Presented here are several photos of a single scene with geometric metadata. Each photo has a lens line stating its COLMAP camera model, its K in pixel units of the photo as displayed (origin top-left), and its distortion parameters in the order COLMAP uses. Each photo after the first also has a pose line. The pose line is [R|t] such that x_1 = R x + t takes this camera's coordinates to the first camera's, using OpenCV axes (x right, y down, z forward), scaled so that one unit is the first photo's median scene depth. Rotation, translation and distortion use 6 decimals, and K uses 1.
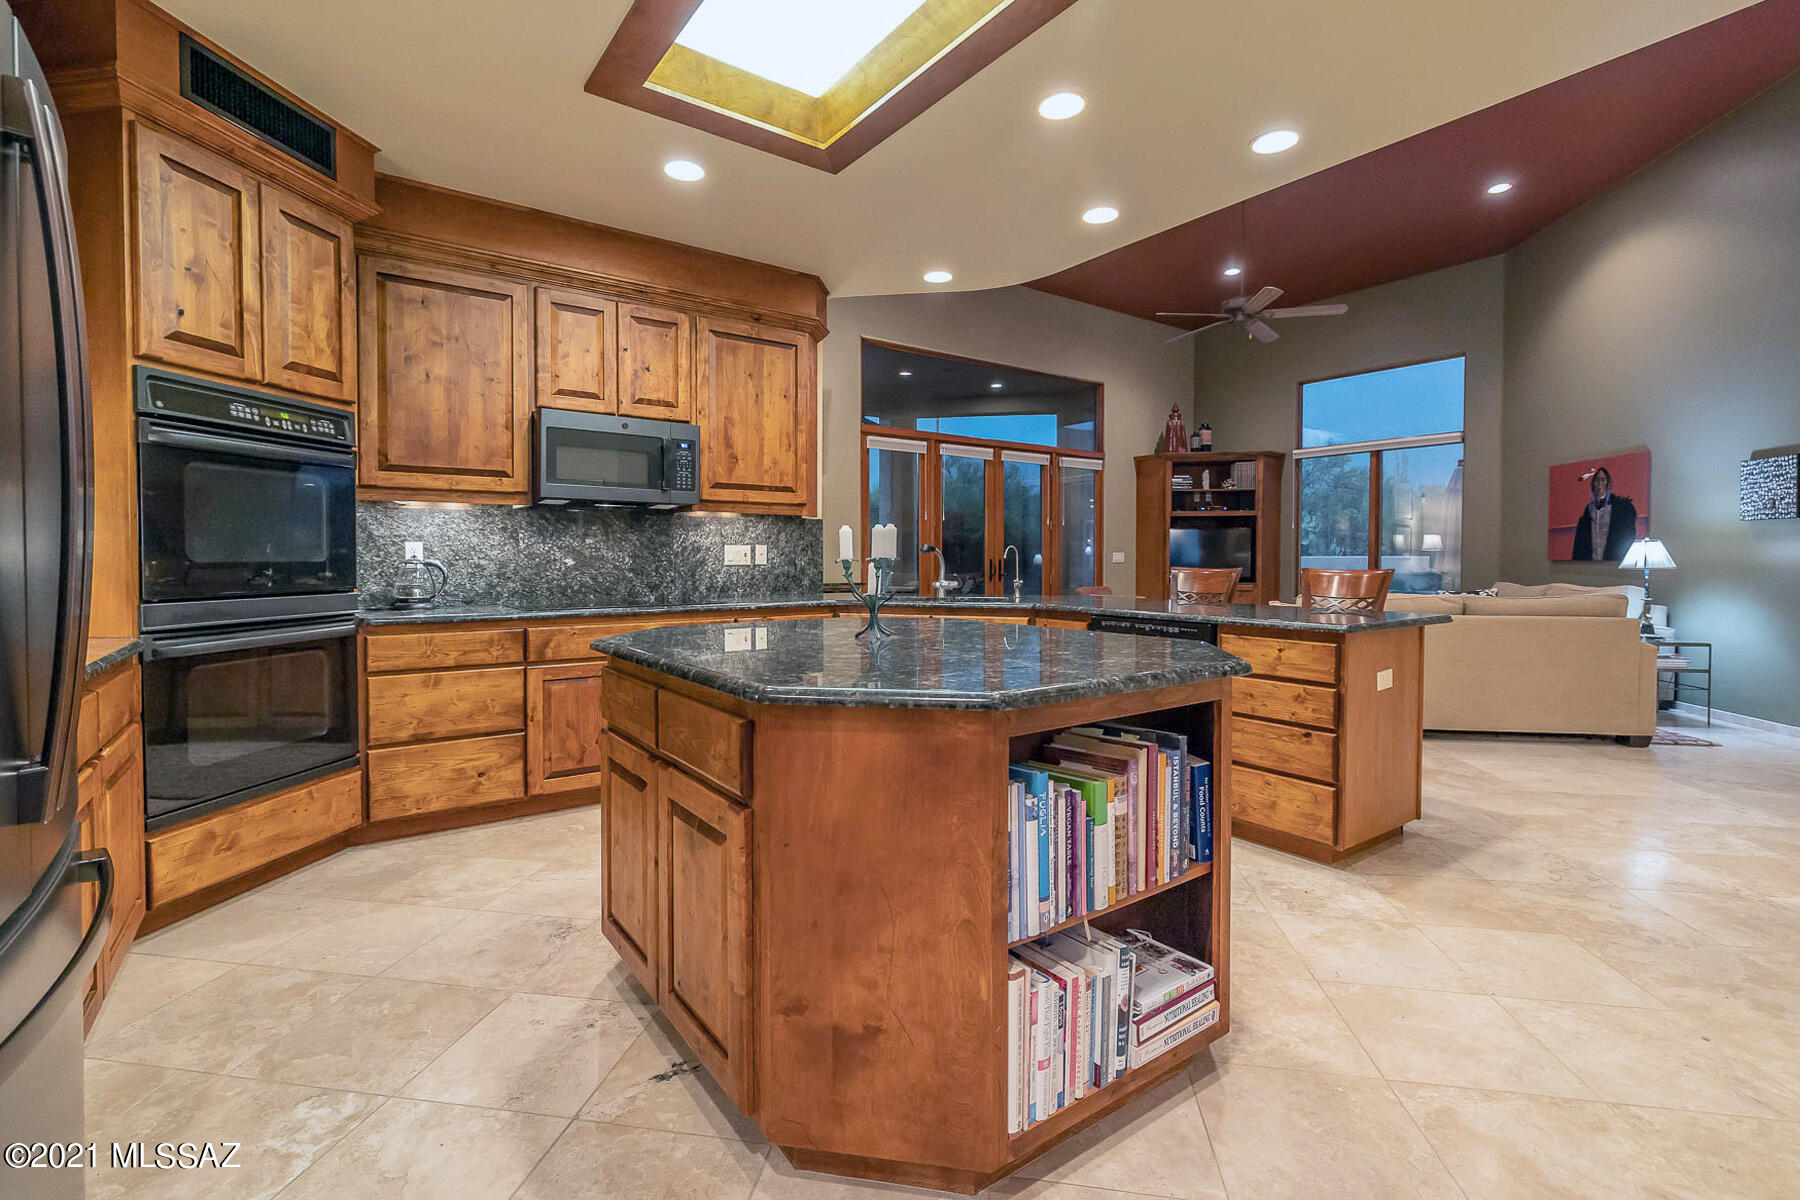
lens RADIAL K [[781.2, 0, 905.1], [0, 781.2, 572.8], [0, 0, 1]] dist [0.002180, 0.000173]
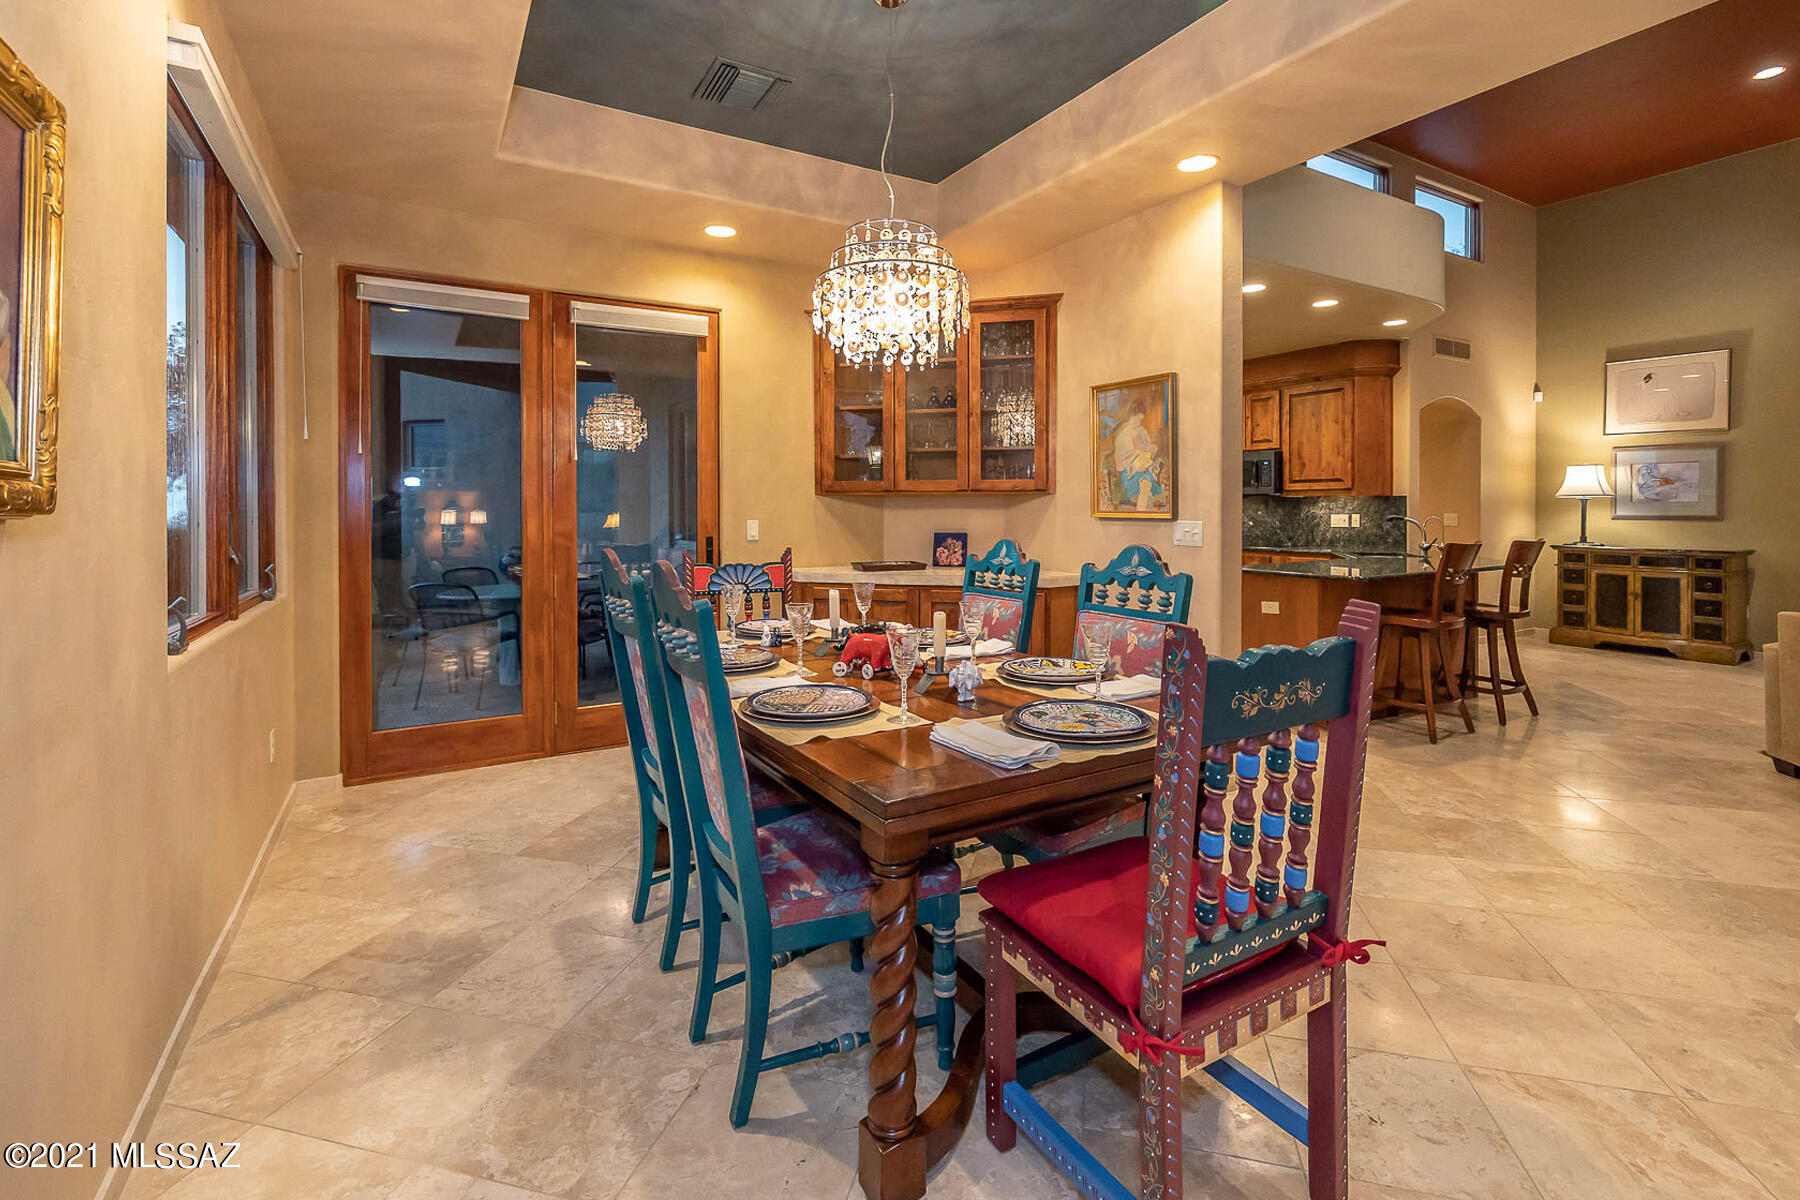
lens RADIAL K [[793.3, 0, 892.9], [0, 793.3, 510.9], [0, 0, 1]] dist [0.012745, -0.008726]
pose [[-0.082099, 0.001158, -0.996624, 1.502063], [-0.016117, 0.999867, 0.002489, -0.032704], [0.996494, 0.016267, -0.082069, 0.227382]]
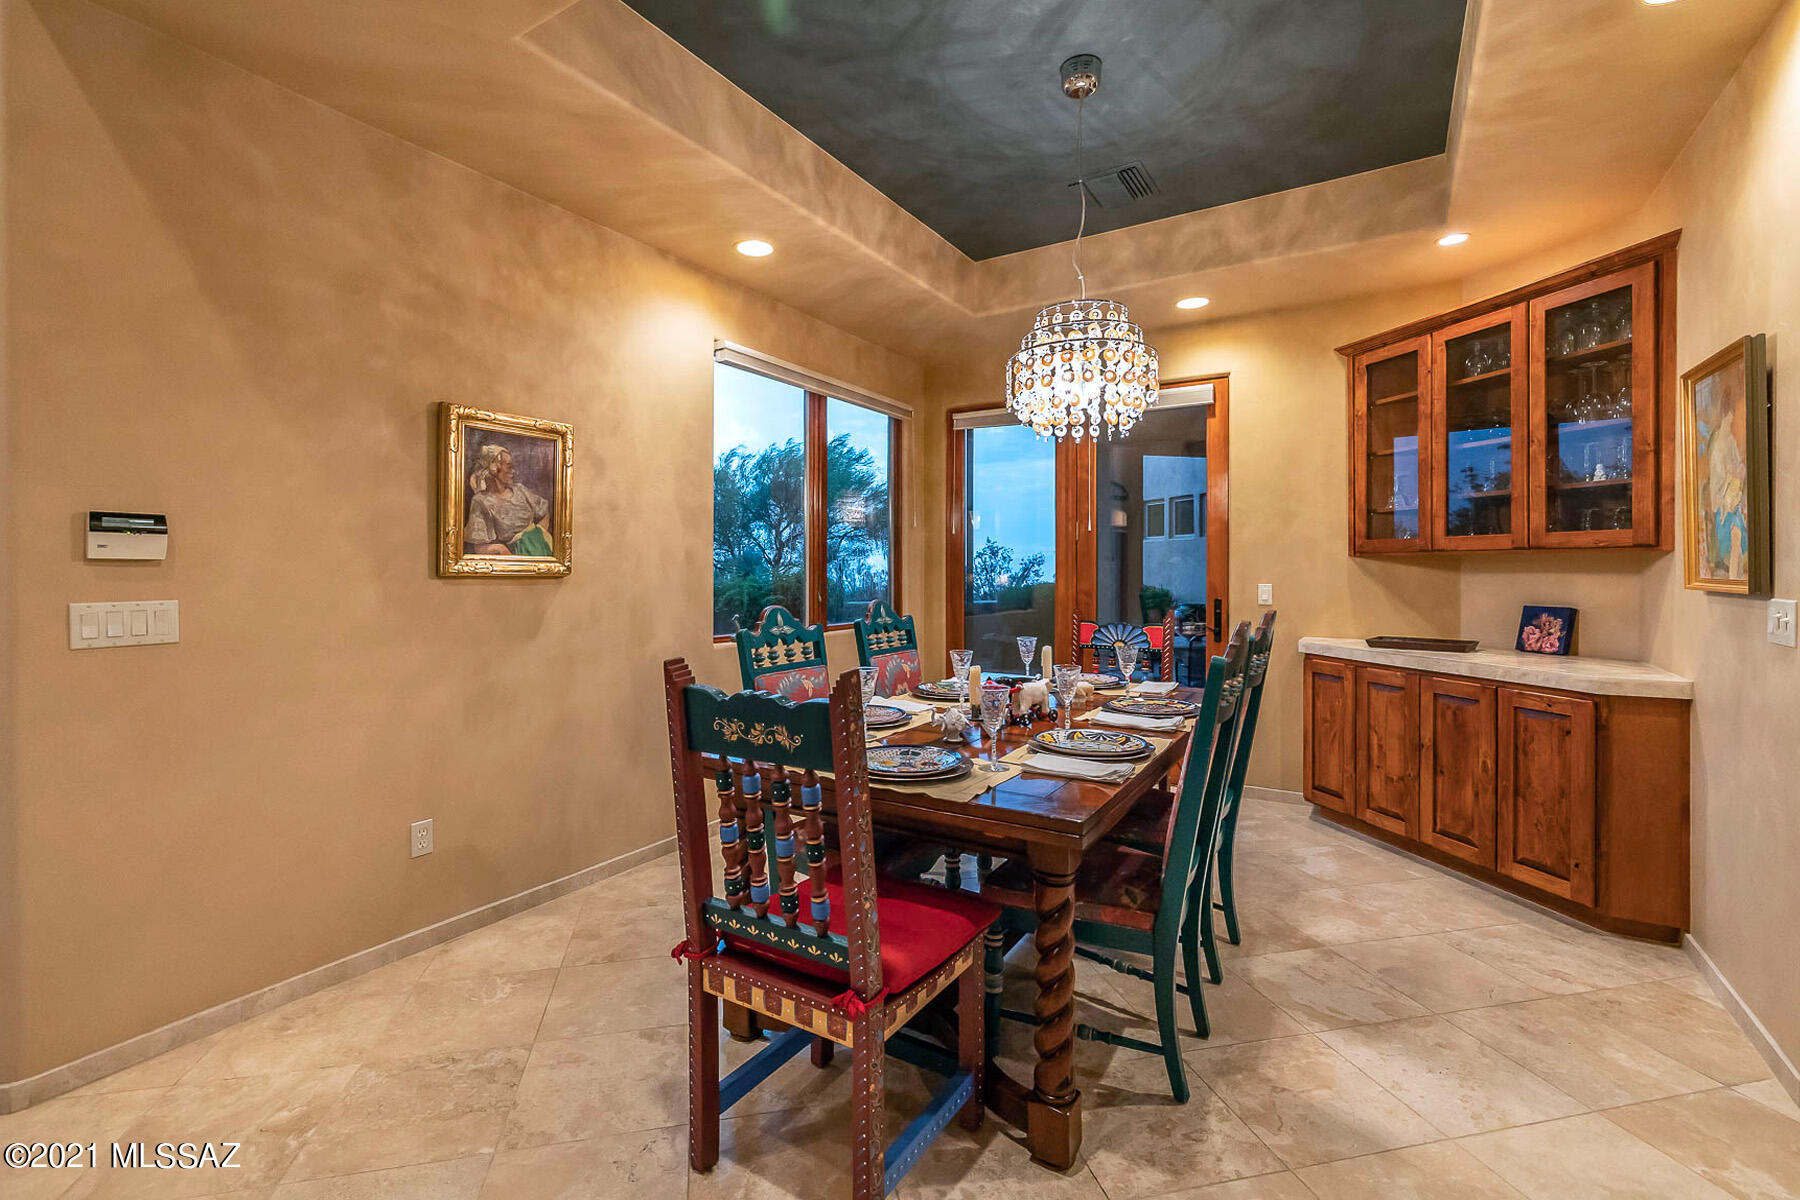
lens RADIAL K [[781.2, 0, 905.1], [0, 781.2, 572.8], [0, 0, 1]] dist [0.002180, 0.000173]
pose [[-0.910737, 0.001547, -0.412984, 1.285548], [-0.008226, 0.999727, 0.021886, -0.047229], [0.412905, 0.023329, -0.910475, 0.693810]]
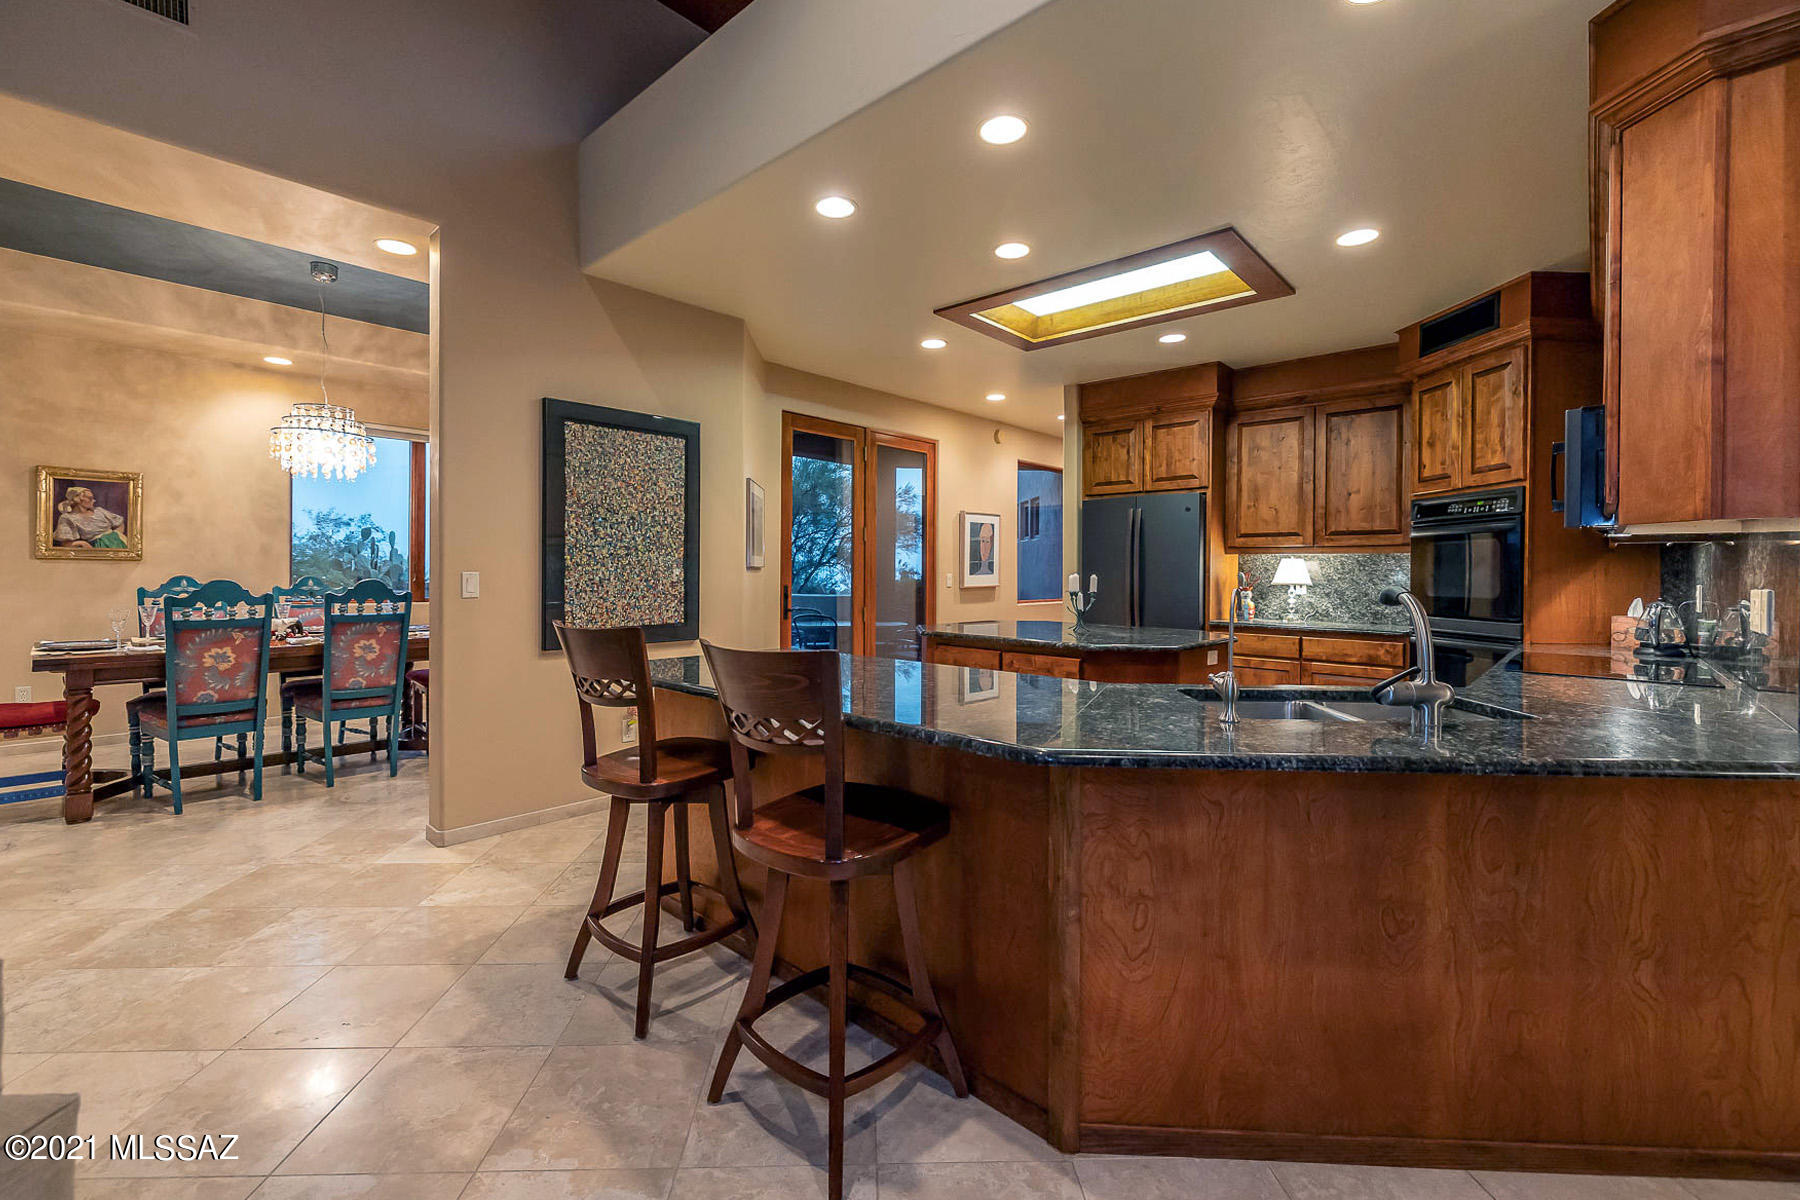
lens RADIAL K [[764.2, 0, 903.9], [0, 764.2, 579.9], [0, 0, 1]] dist [-0.003106, -0.000065]
pose [[-0.975528, -0.007193, -0.219760, 0.392237], [-0.014386, 0.999411, 0.031148, -0.048426], [0.219406, 0.033547, -0.975057, 1.350789]]
